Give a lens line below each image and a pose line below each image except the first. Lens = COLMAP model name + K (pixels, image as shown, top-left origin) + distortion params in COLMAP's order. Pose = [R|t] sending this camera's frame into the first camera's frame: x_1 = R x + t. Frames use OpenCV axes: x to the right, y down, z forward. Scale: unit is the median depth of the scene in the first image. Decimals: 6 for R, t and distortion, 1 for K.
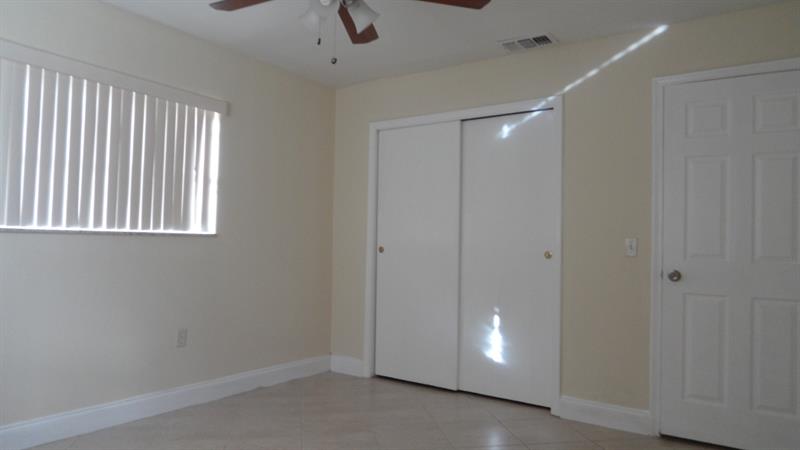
lens RADIAL K [[541.9, 0, 391.2], [0, 541.9, 220.5], [0, 0, 1]] dist [-0.014075, 0.012332]
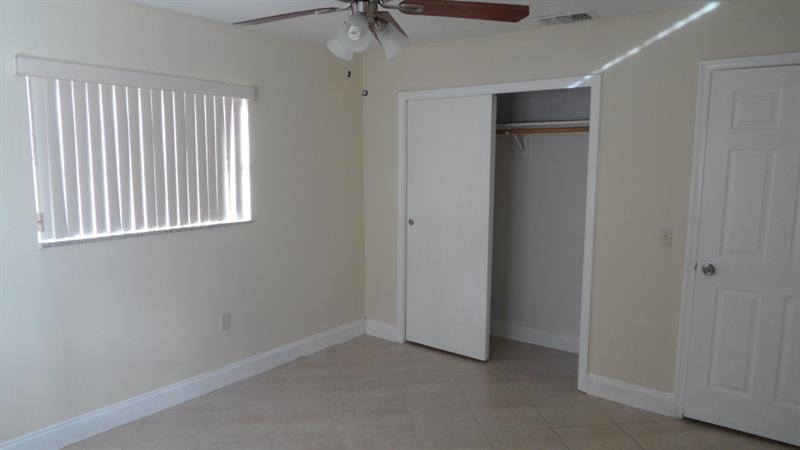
lens RADIAL K [[541.9, 0, 392.0], [0, 541.9, 221.5], [0, 0, 1]] dist [-0.014075, 0.012332]
pose [[0.998668, -0.013539, -0.049784, -0.007455], [0.021377, 0.986809, 0.160471, -0.143490], [0.046955, -0.161321, 0.985784, 0.002345]]
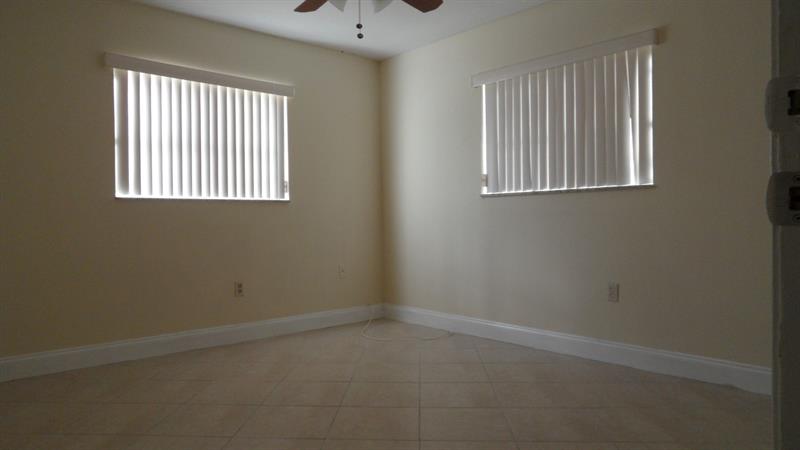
lens RADIAL K [[541.9, 0, 404.5], [0, 541.9, 225.3], [0, 0, 1]] dist [-0.014075, 0.012332]
pose [[-0.197749, -0.011006, -0.980191, 0.668682], [0.048340, 0.998611, -0.020965, 0.098574], [0.979060, -0.051528, -0.196942, 0.847118]]
